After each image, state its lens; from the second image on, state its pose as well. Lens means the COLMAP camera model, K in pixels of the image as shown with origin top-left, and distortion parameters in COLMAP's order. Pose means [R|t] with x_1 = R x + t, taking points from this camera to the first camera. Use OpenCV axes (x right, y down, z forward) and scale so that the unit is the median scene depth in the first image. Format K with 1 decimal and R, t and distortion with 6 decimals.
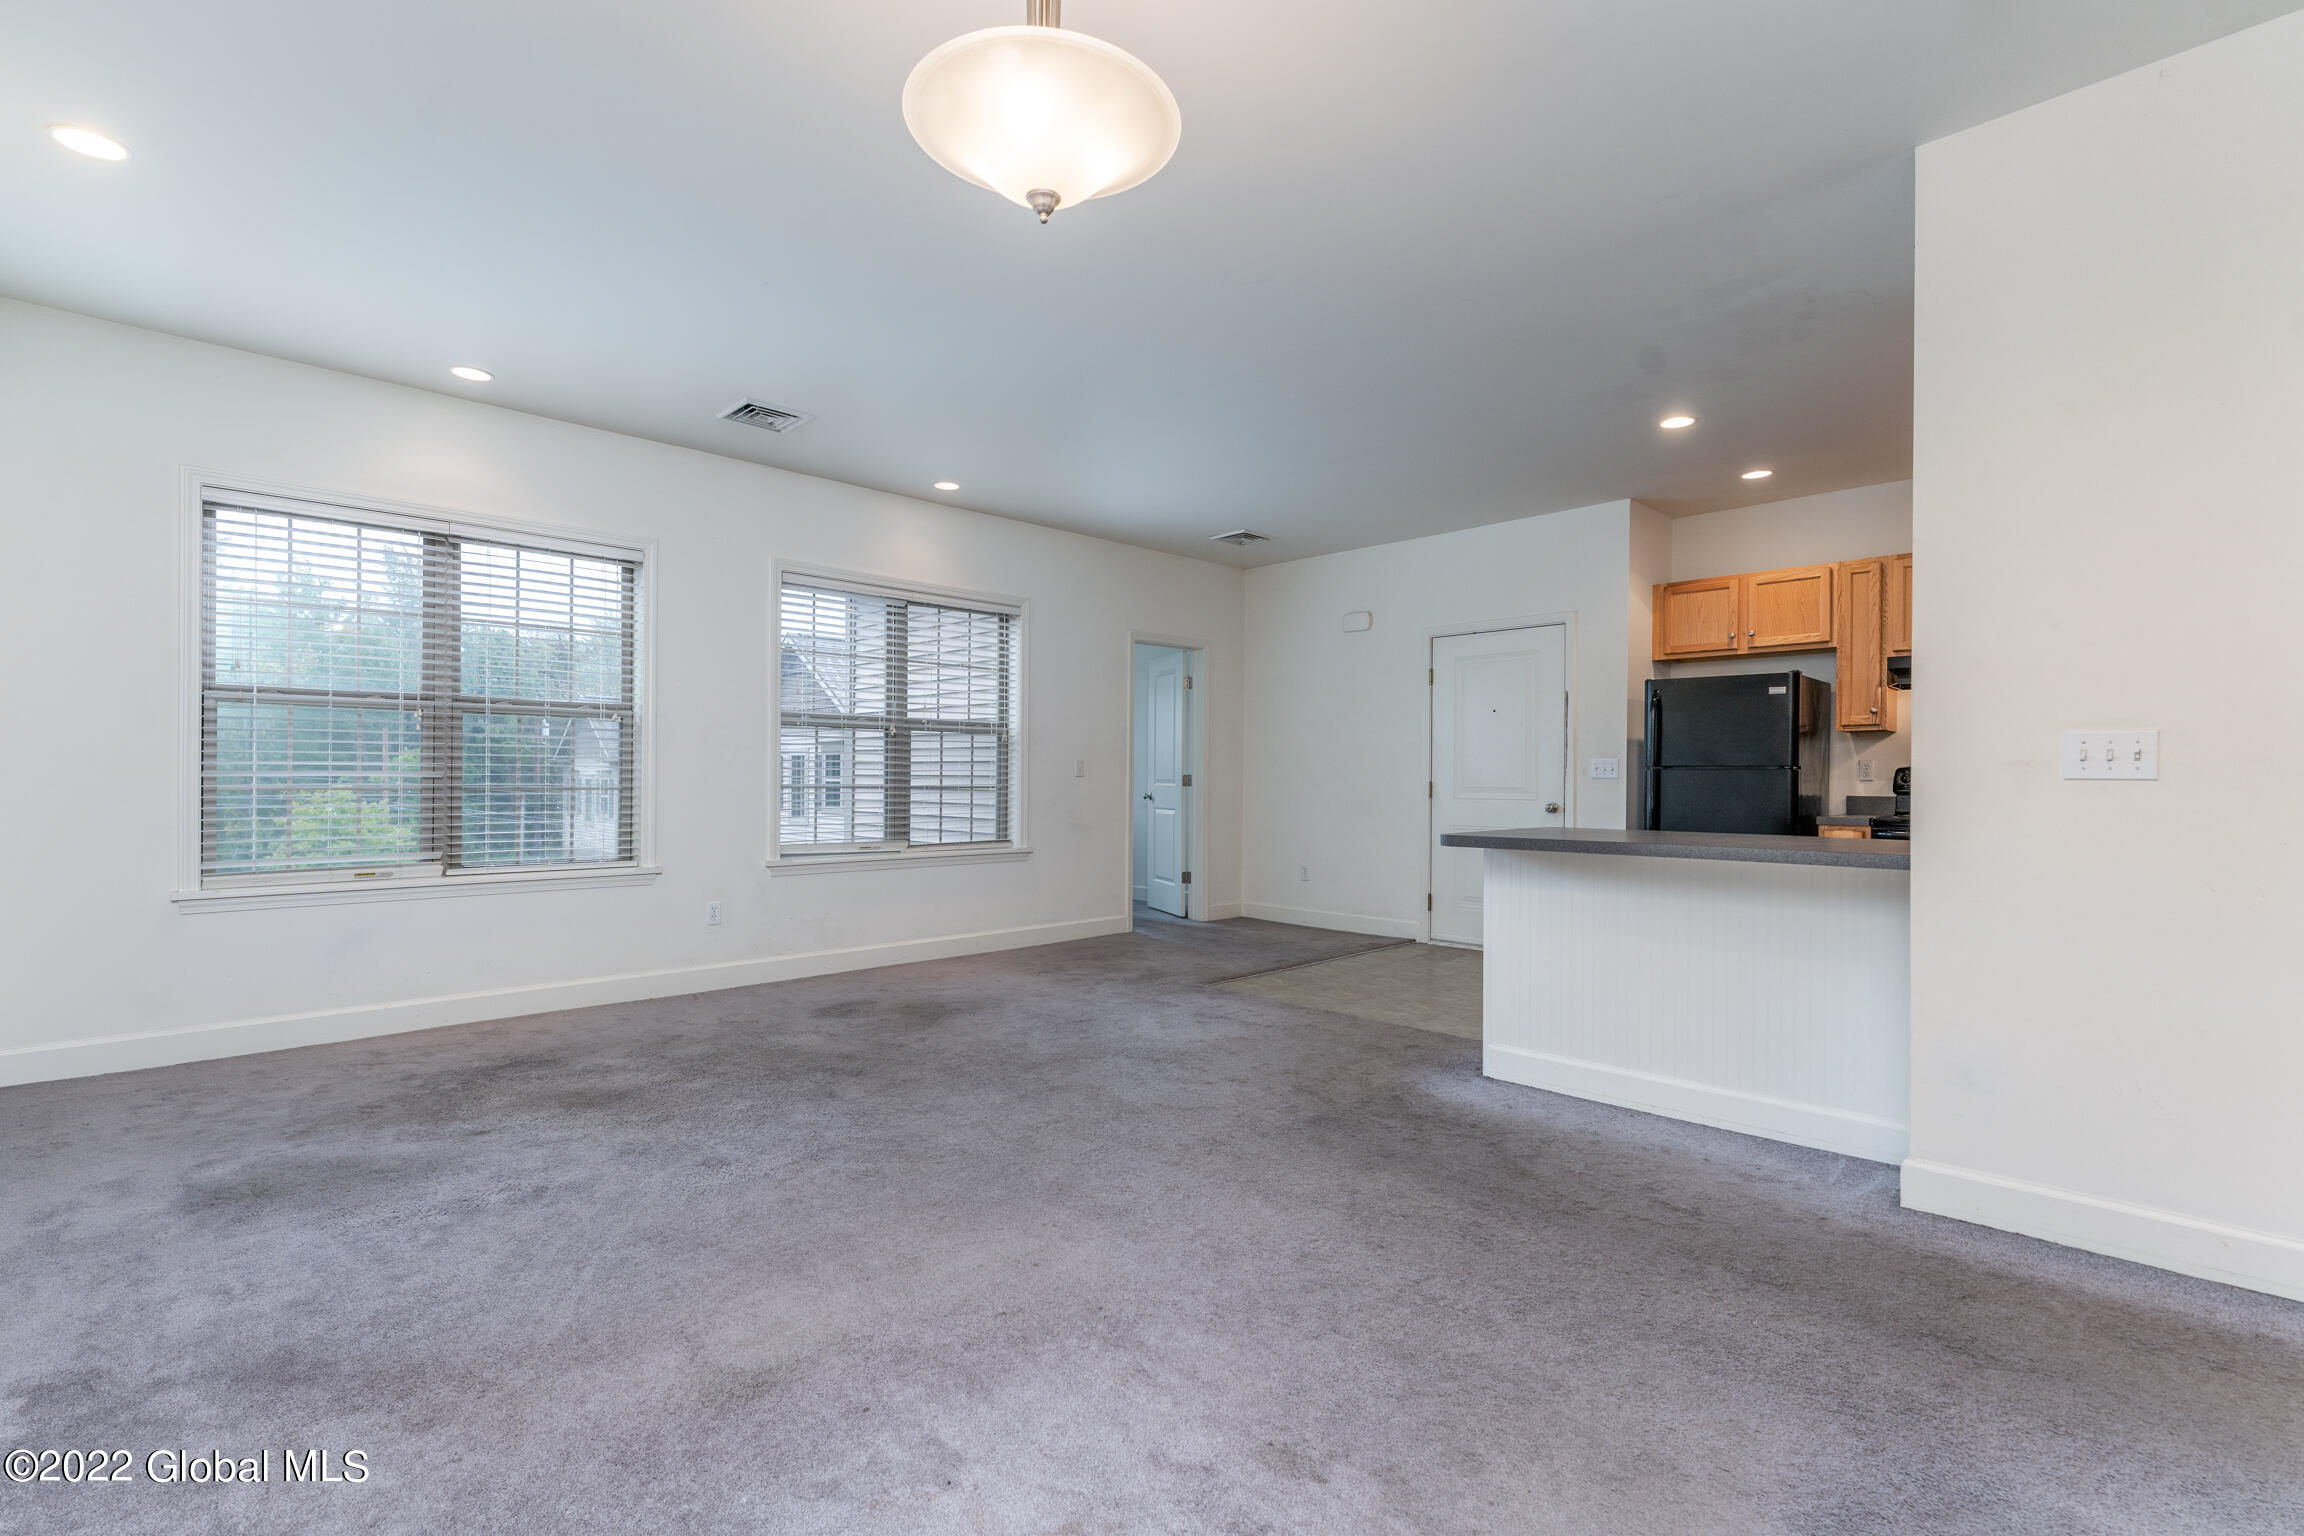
lens RADIAL K [[1025.8, 0, 1164.9], [0, 1025.8, 770.7], [0, 0, 1]] dist [-0.009266, 0.002582]
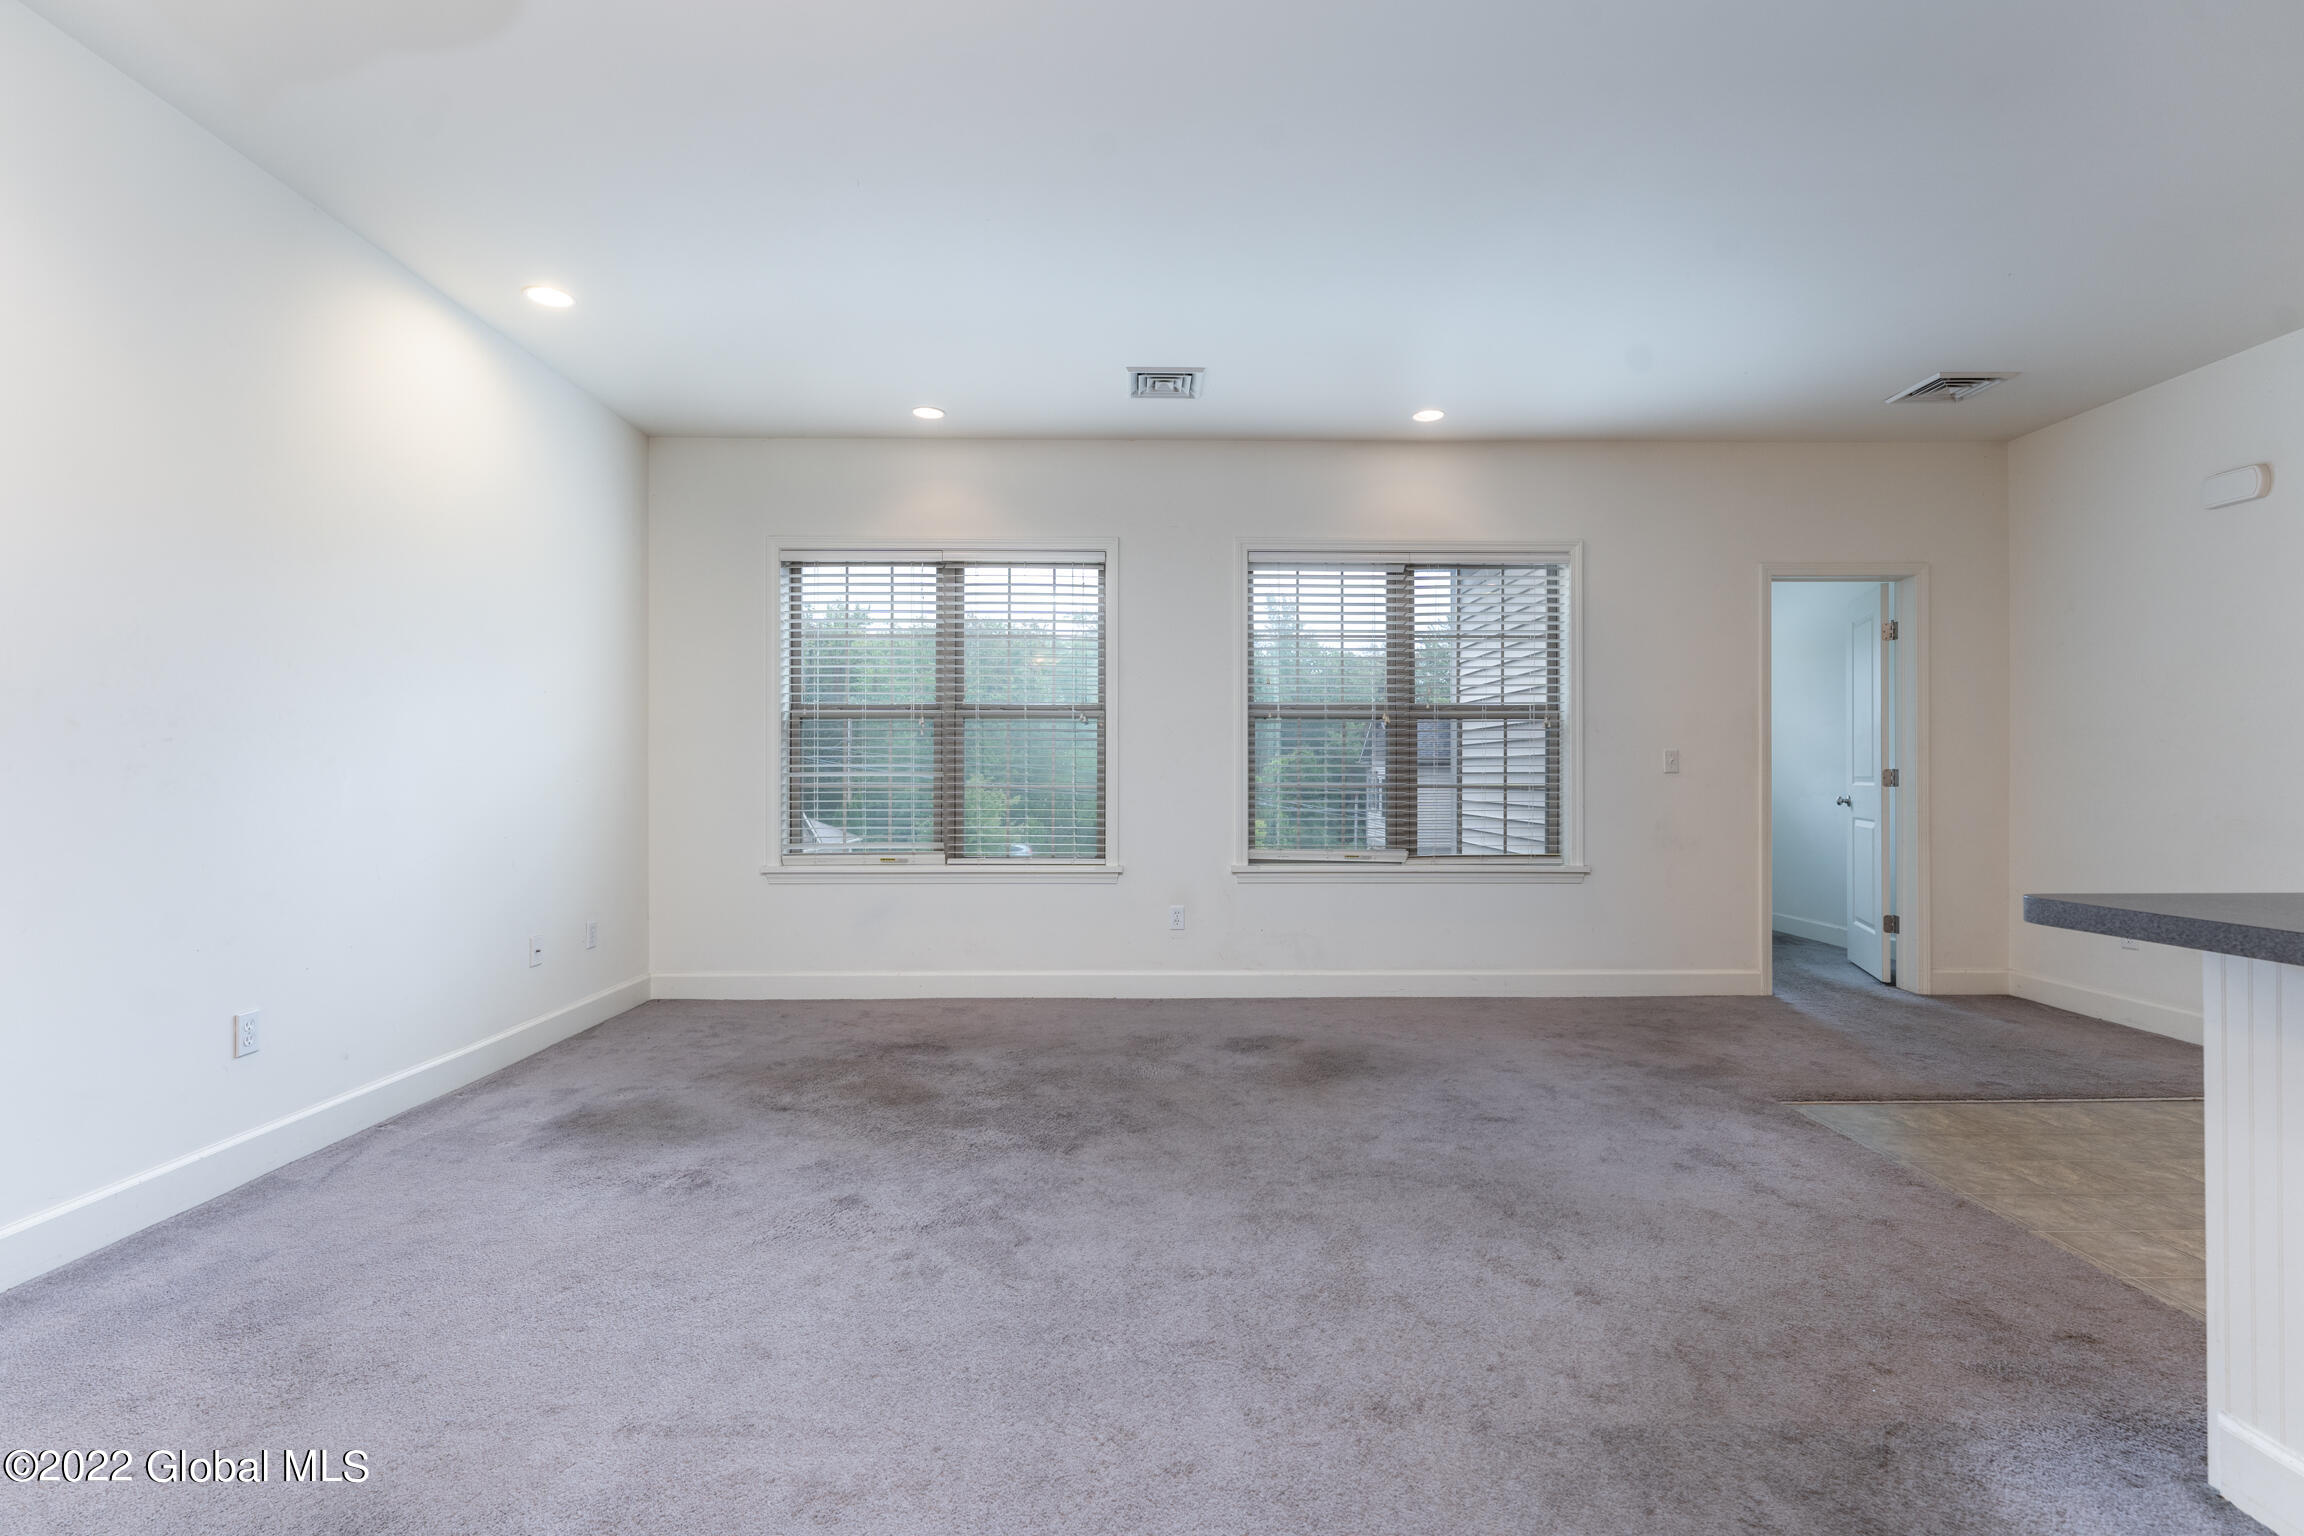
lens RADIAL K [[1025.8, 0, 1165.7], [0, 1025.8, 768.1], [0, 0, 1]] dist [-0.009266, 0.002582]
pose [[0.720379, -0.009993, -0.693509, 0.260360], [0.009250, 0.999946, -0.004800, 0.004367], [0.693519, -0.002957, 0.720432, 0.361373]]
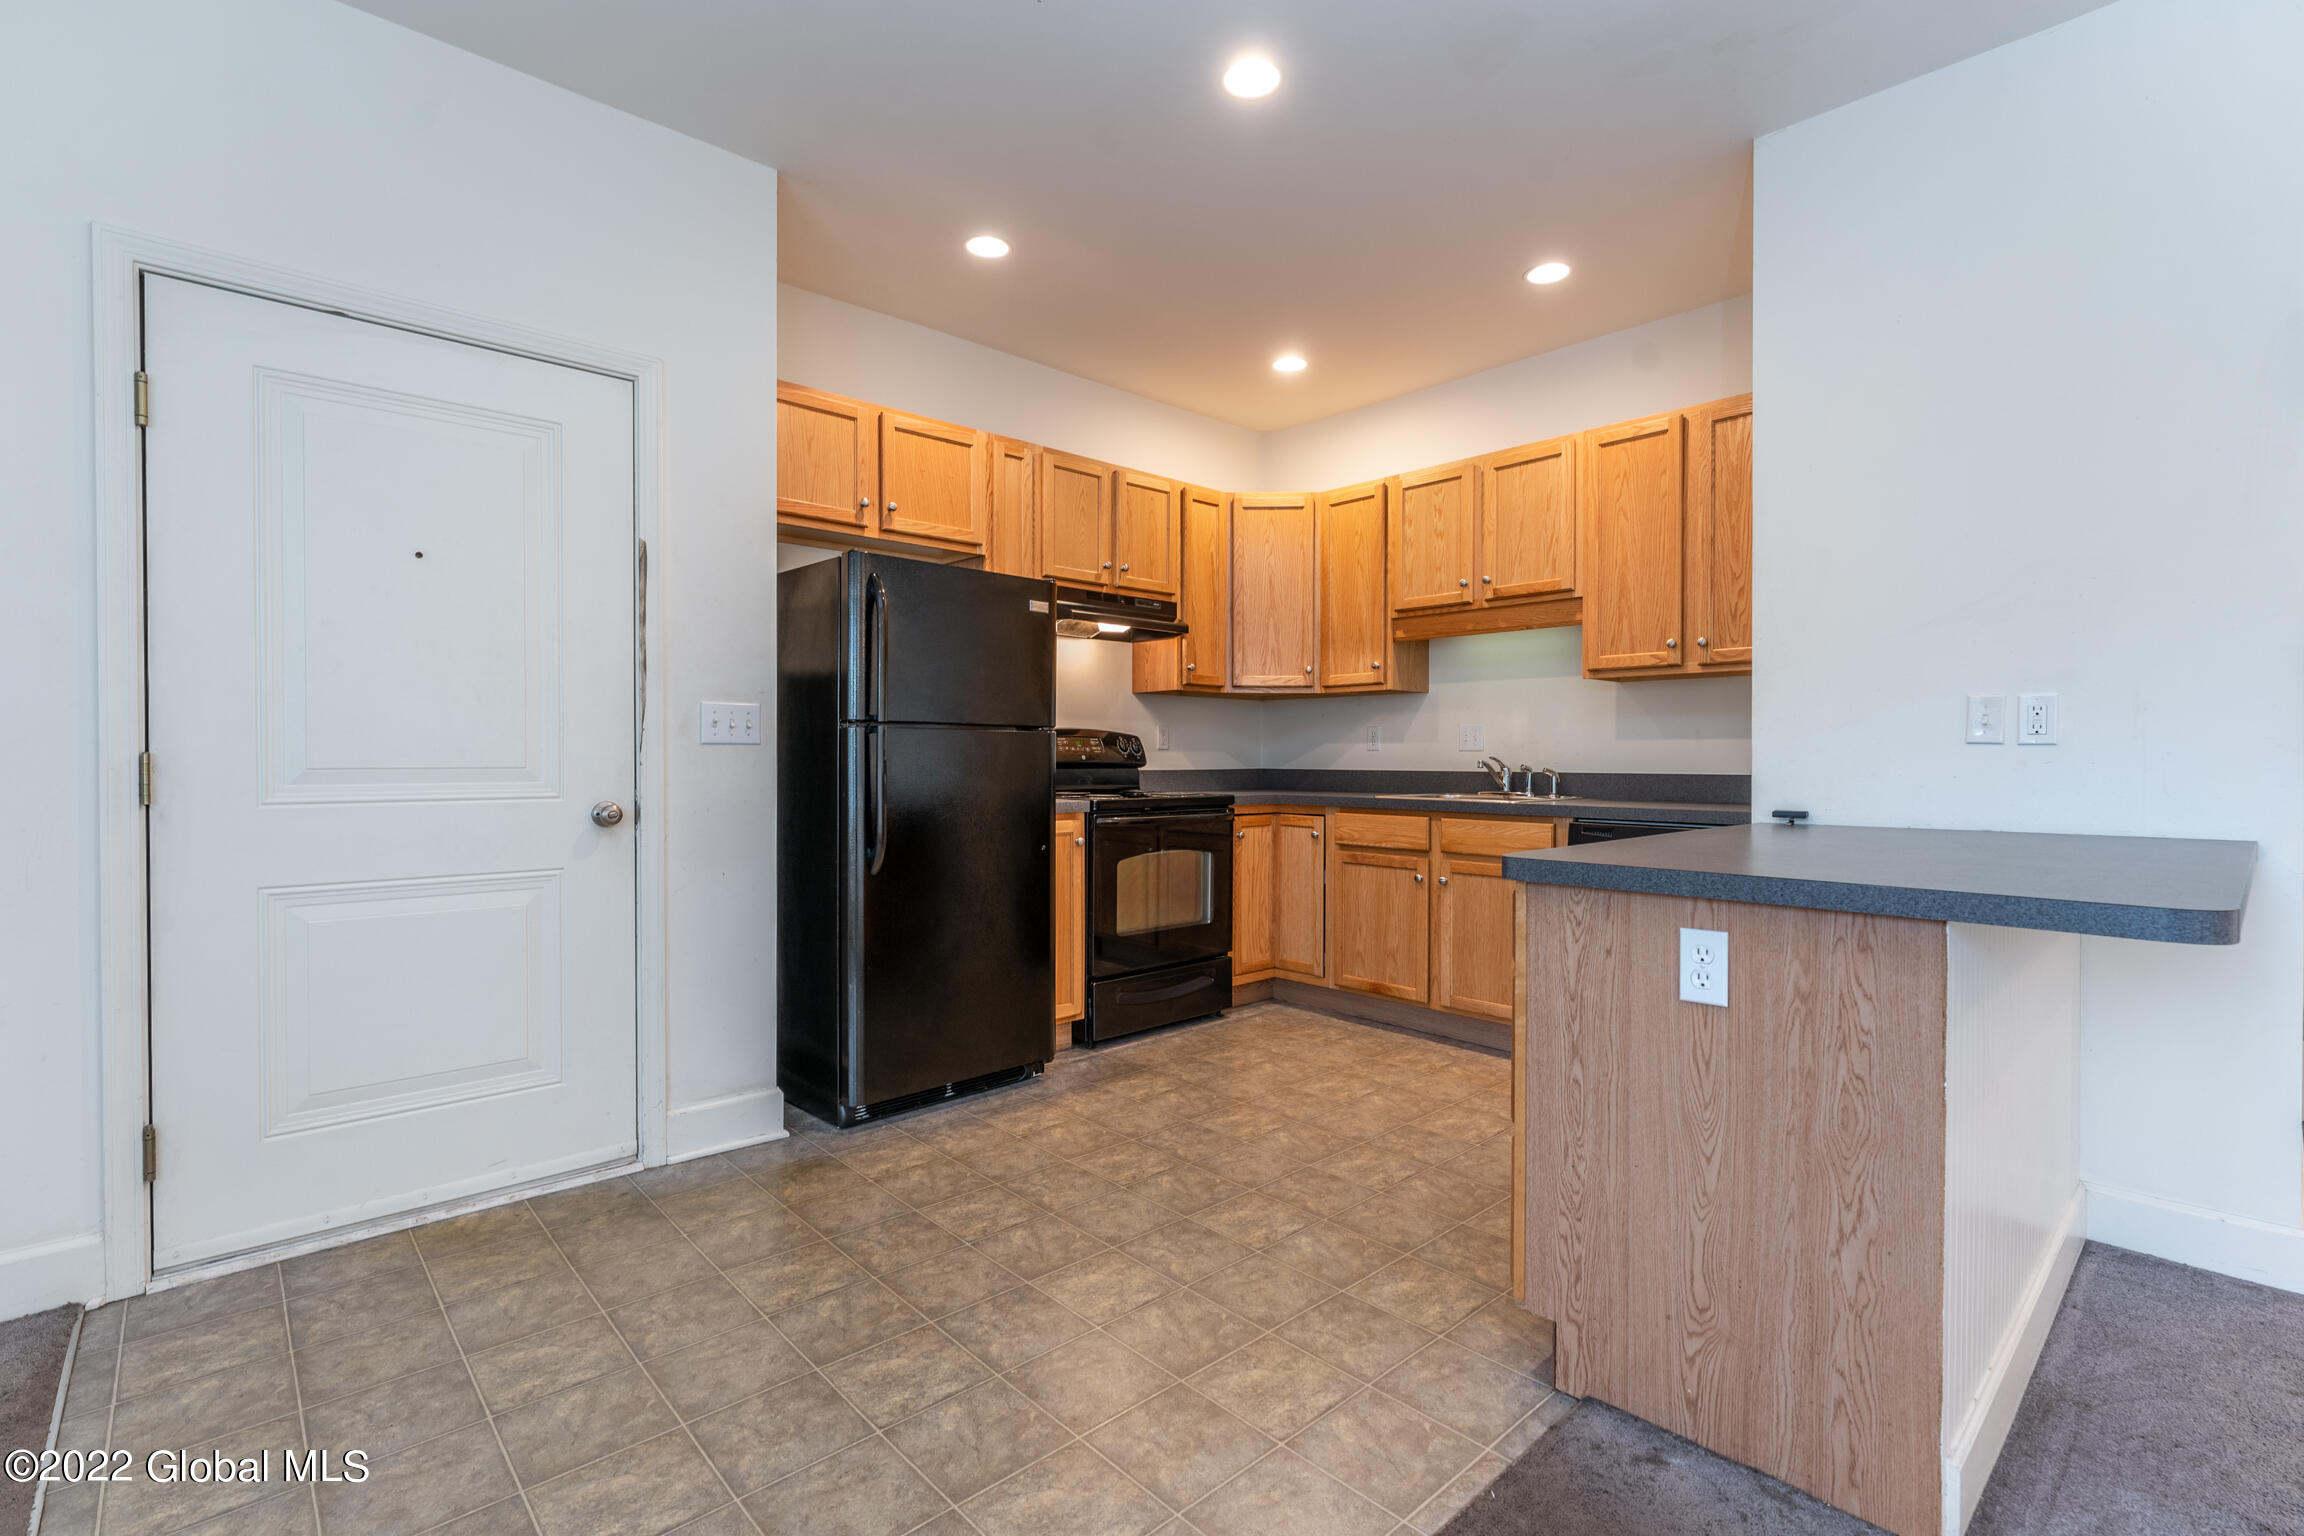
lens RADIAL K [[1025.8, 0, 1157.7], [0, 1025.8, 771.0], [0, 0, 1]] dist [-0.009266, 0.002582]
pose [[0.034996, -0.020986, 0.999167, -0.044507], [-0.006973, 0.999750, 0.021243, 0.011421], [-0.999363, -0.007710, 0.034841, 1.089371]]
